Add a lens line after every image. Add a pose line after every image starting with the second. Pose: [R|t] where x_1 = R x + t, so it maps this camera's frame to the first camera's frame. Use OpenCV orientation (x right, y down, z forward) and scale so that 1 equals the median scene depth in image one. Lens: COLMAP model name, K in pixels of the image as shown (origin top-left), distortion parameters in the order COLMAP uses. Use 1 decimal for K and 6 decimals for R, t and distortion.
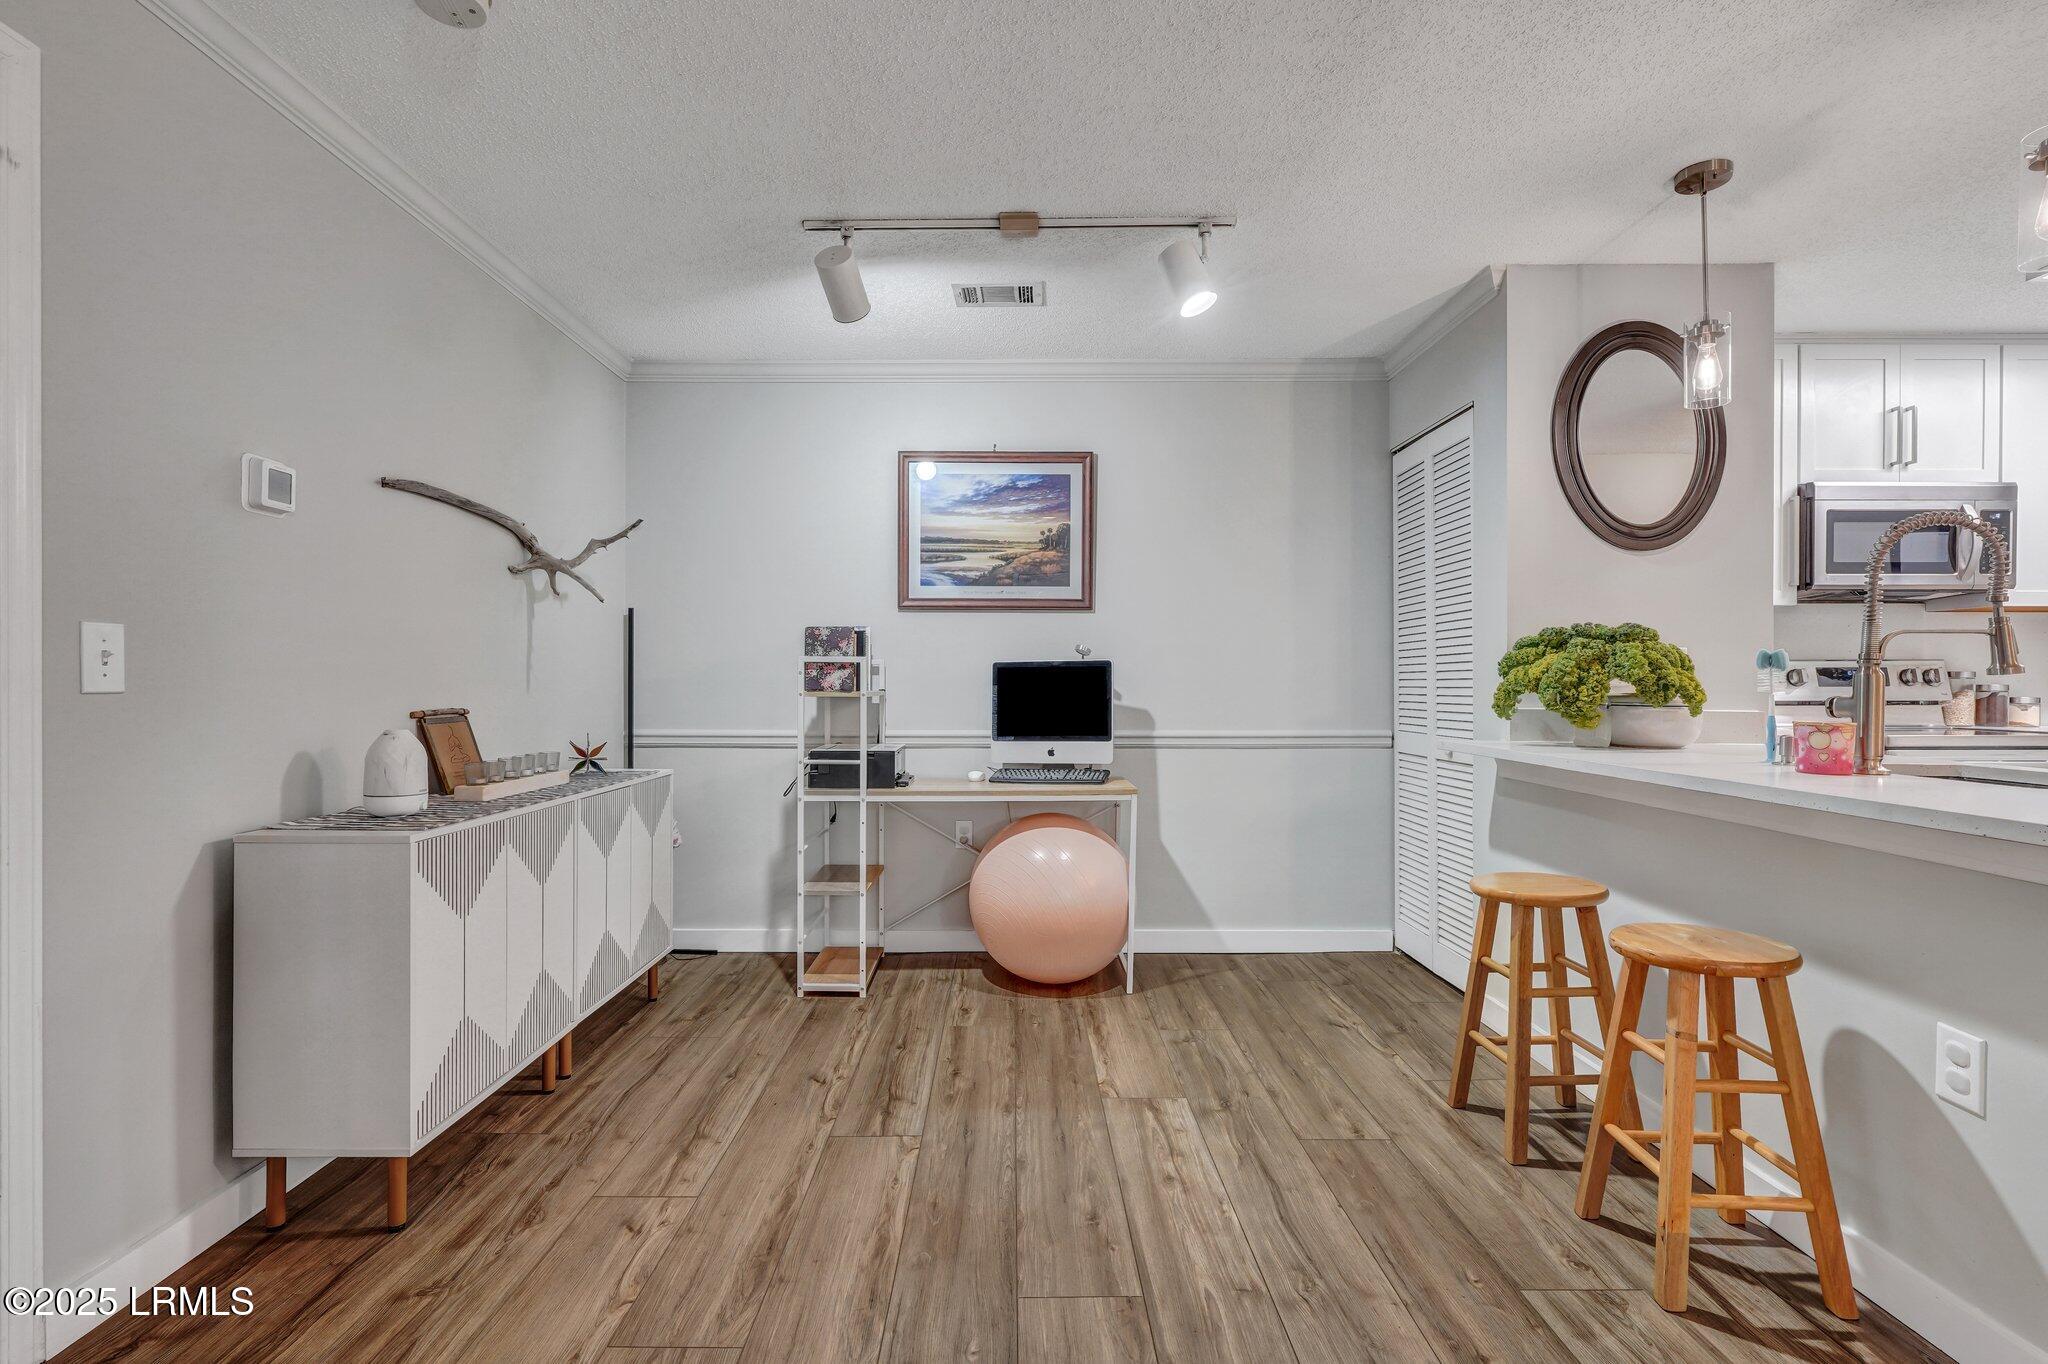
lens RADIAL K [[984.2, 0, 1010.1], [0, 984.2, 675.2], [0, 0, 1]] dist [-0.002210, 0.001163]
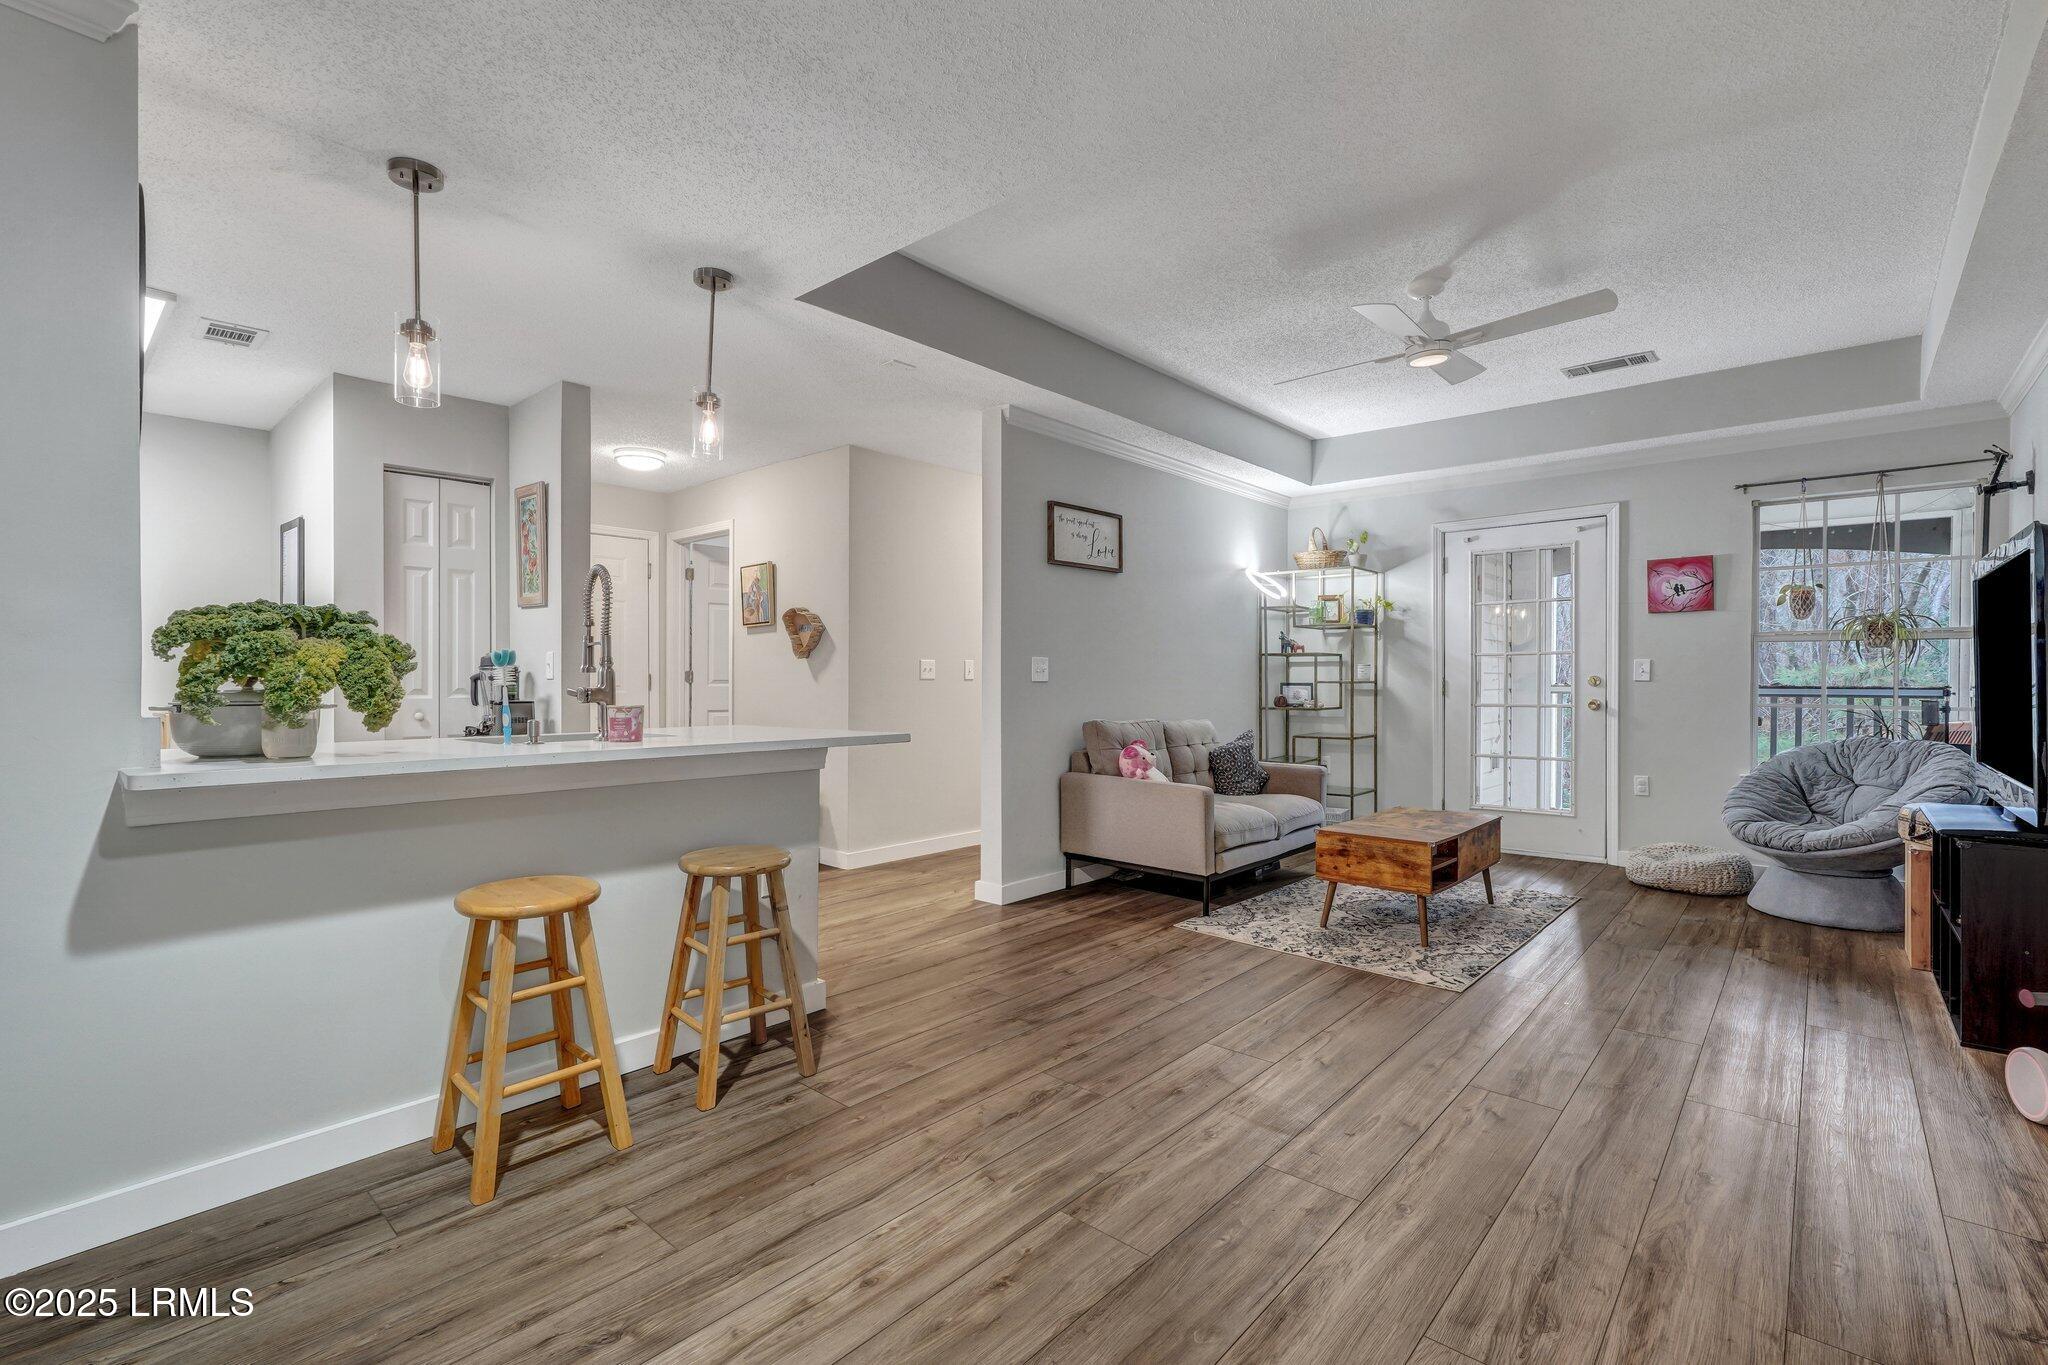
lens RADIAL K [[916.4, 0, 1012.2], [0, 916.4, 682.8], [0, 0, 1]] dist [-0.003583, -0.000147]
pose [[-0.744797, -0.005595, 0.667268, -0.274994], [-0.006745, 0.999977, 0.000856, 0.005824], [-0.667257, -0.003863, -0.744817, 0.941626]]
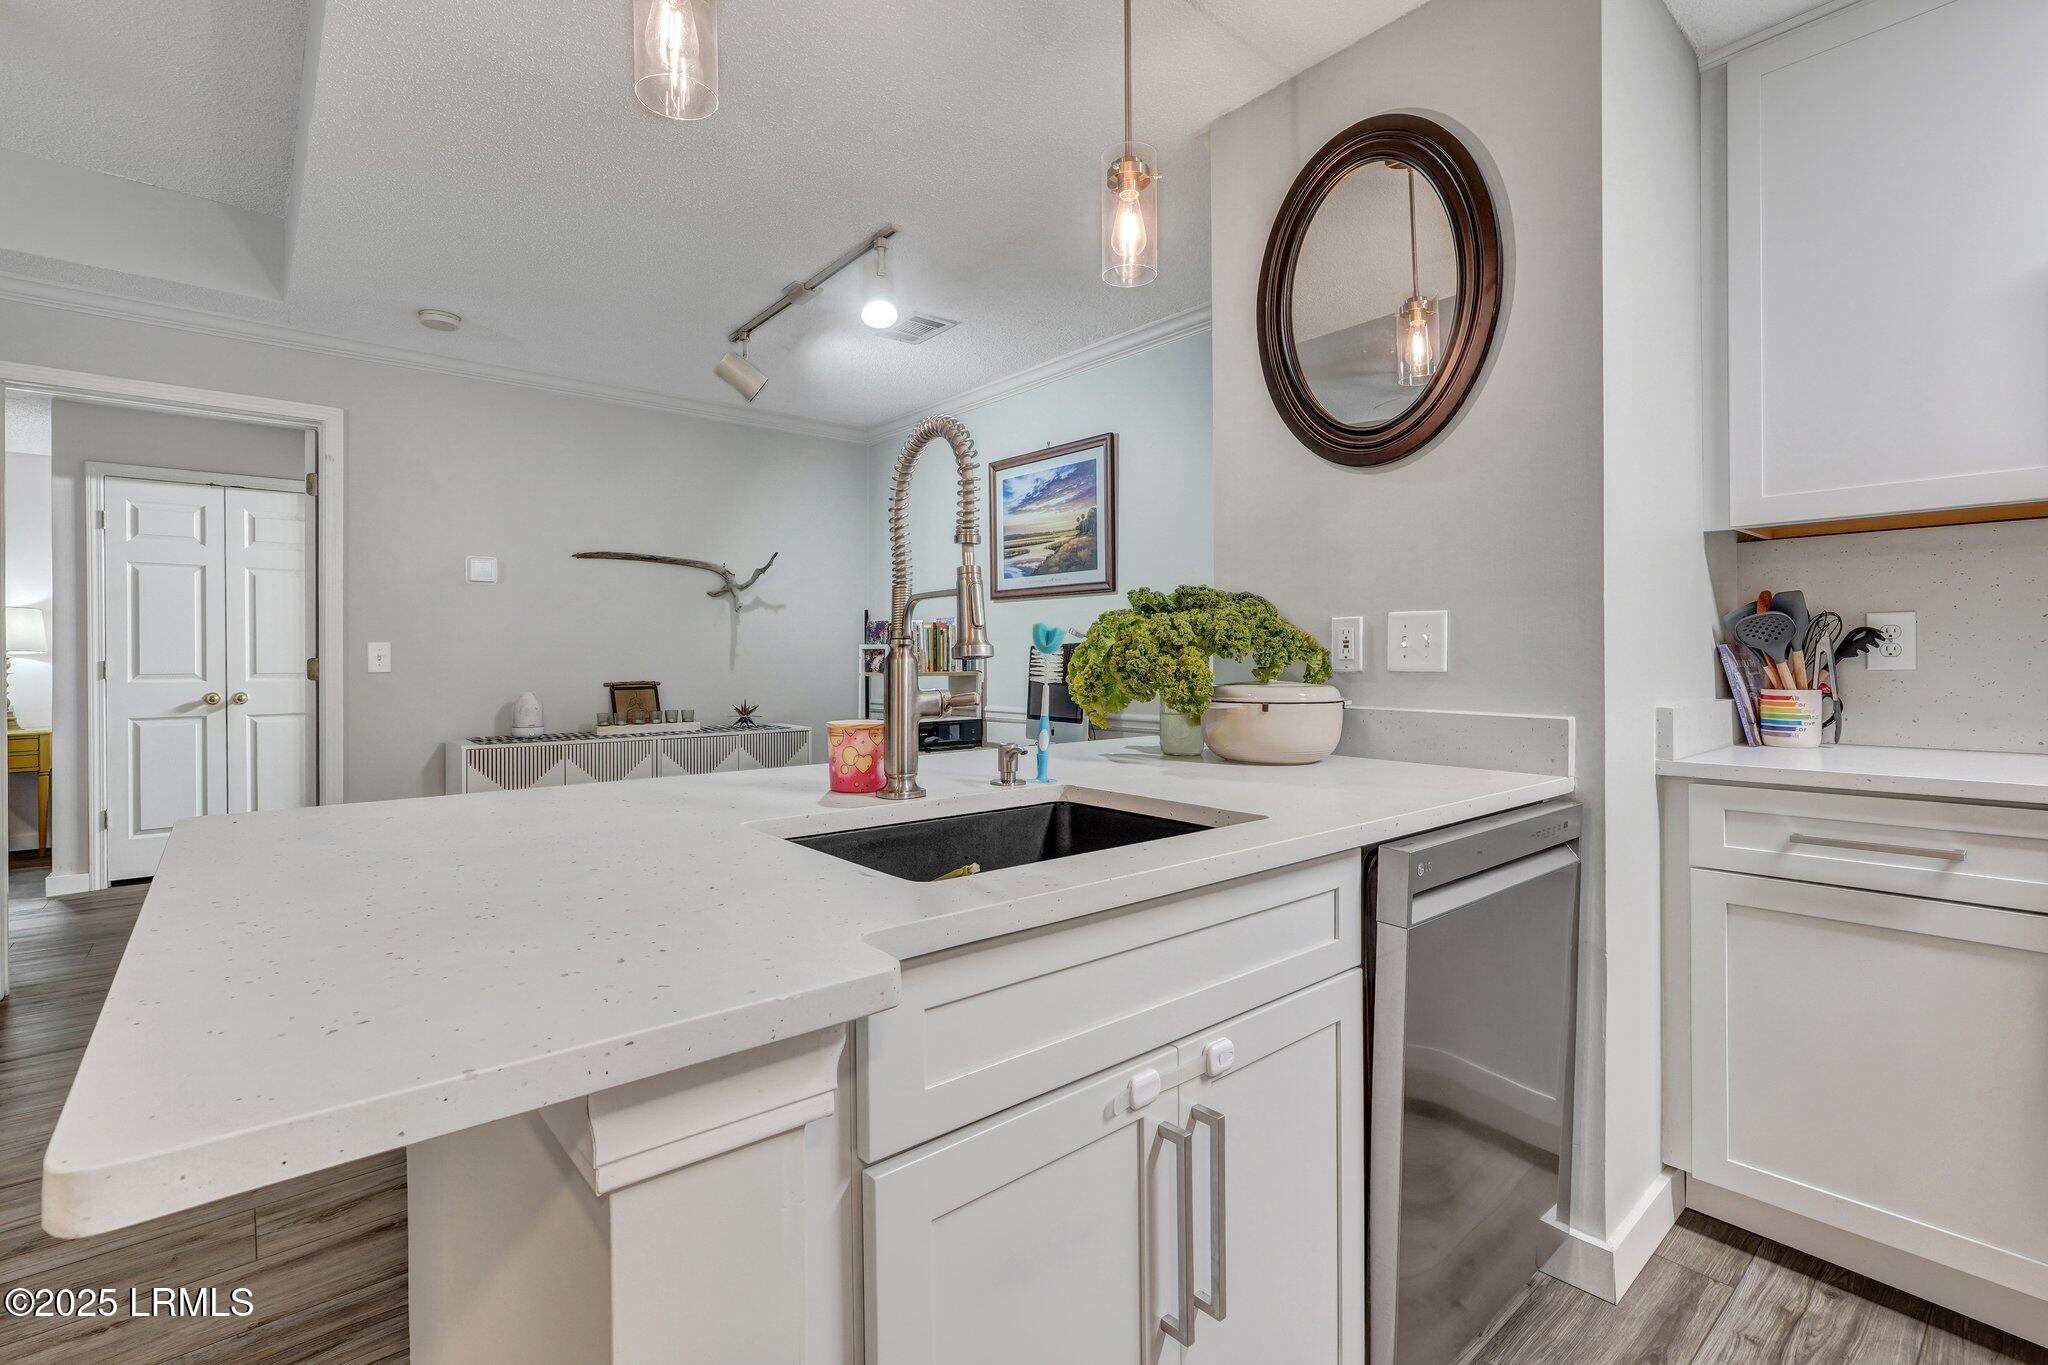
lens RADIAL K [[936.4, 0, 1016.6], [0, 936.4, 661.0], [0, 0, 1]] dist [-0.018279, 0.013128]
pose [[0.642188, -0.000574, -0.766547, 0.856561], [0.009689, 0.999926, 0.007368, -0.004893], [0.766486, -0.012159, 0.642146, 0.366934]]
